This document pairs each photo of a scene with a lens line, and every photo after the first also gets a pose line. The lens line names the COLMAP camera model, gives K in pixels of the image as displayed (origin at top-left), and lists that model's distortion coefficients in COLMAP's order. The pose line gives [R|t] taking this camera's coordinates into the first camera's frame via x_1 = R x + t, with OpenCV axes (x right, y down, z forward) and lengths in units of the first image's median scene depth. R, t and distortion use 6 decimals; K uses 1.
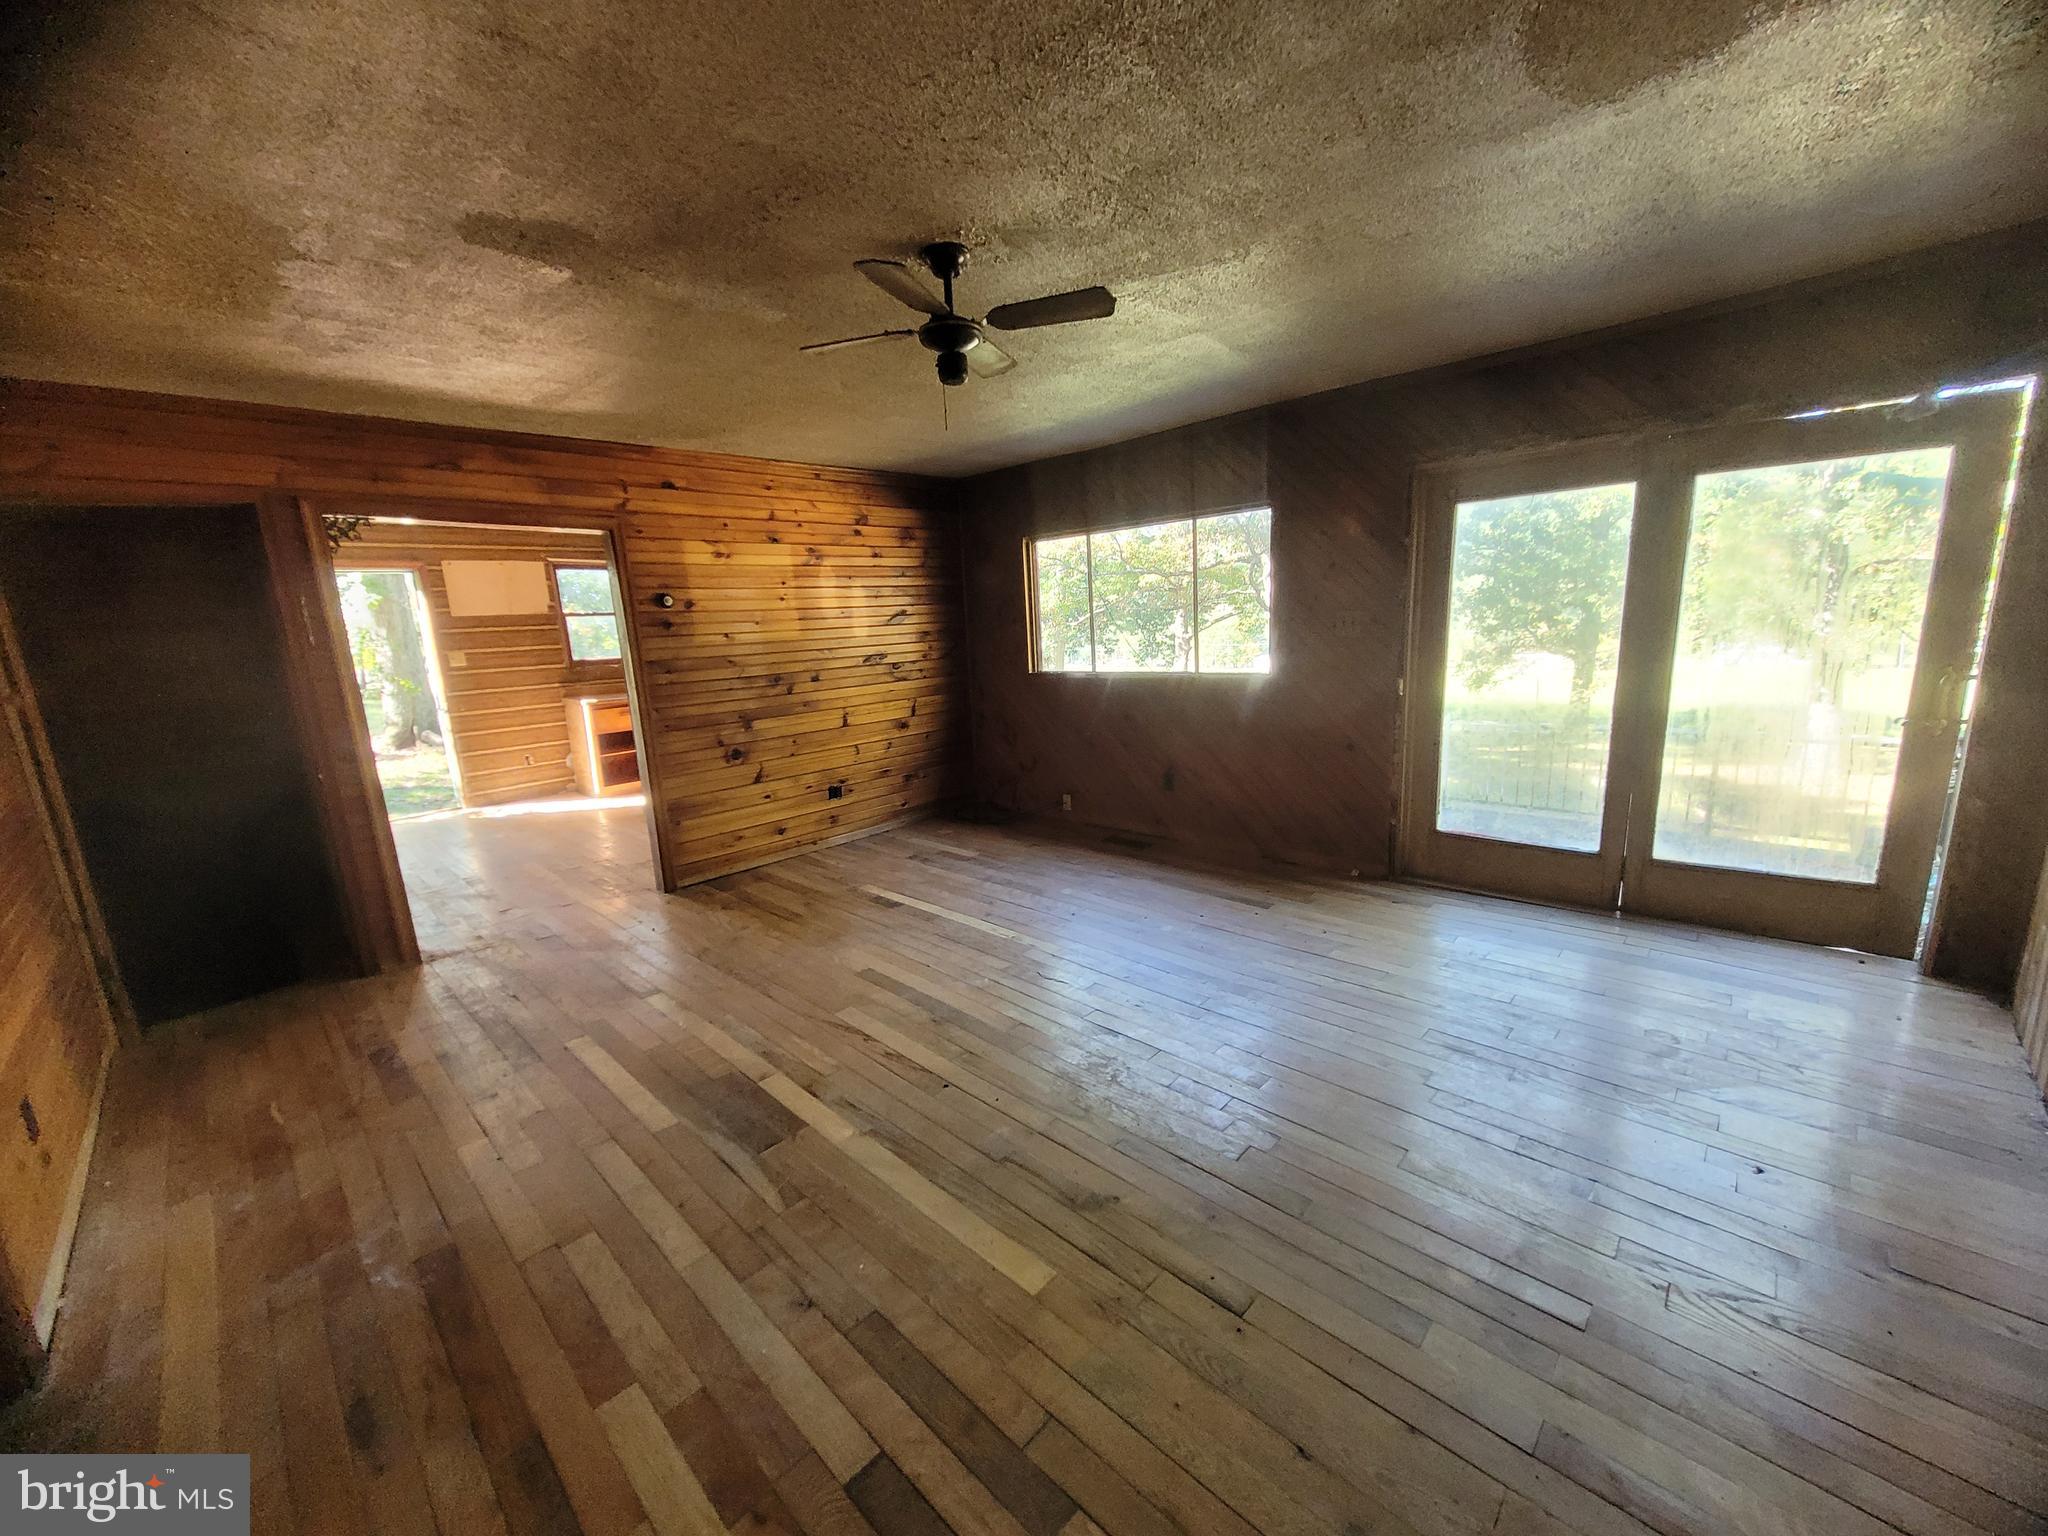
lens RADIAL K [[800.8, 0, 1027.4], [0, 800.8, 788.1], [0, 0, 1]] dist [0.025670, -0.007784]
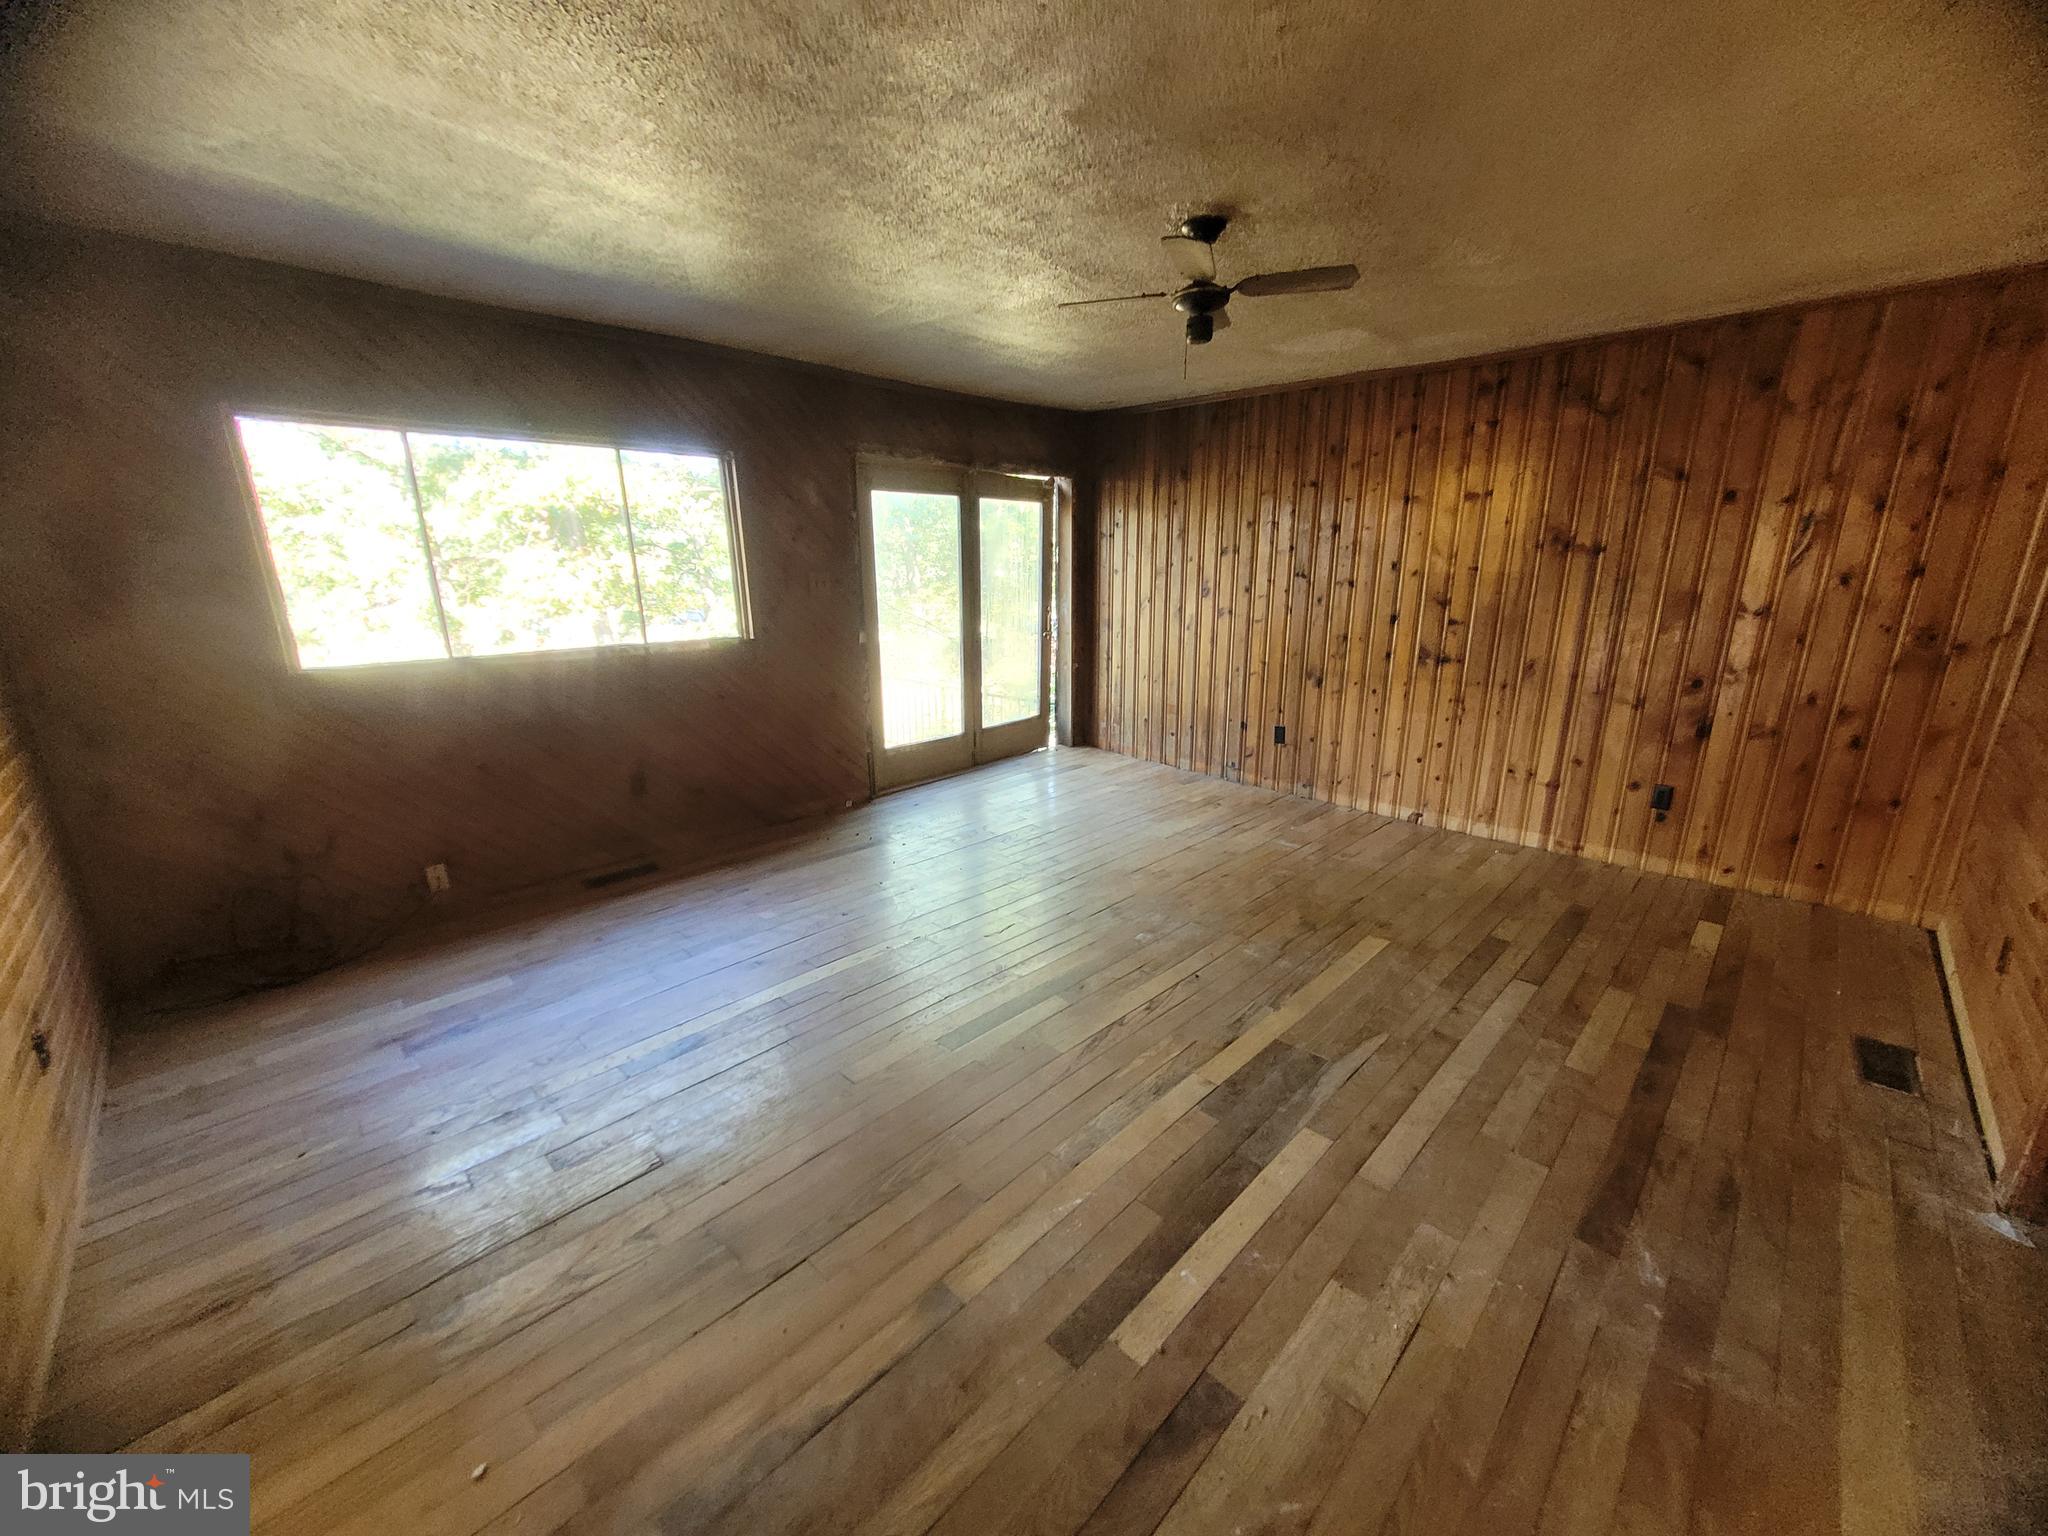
lens RADIAL K [[800.8, 0, 1027.4], [0, 800.8, 788.1], [0, 0, 1]] dist [0.025670, -0.007784]
pose [[0.002543, -0.222460, 0.974938, -1.040716], [0.217156, 0.951799, 0.216614, -0.160335], [-0.976134, 0.211163, 0.050729, 1.021396]]
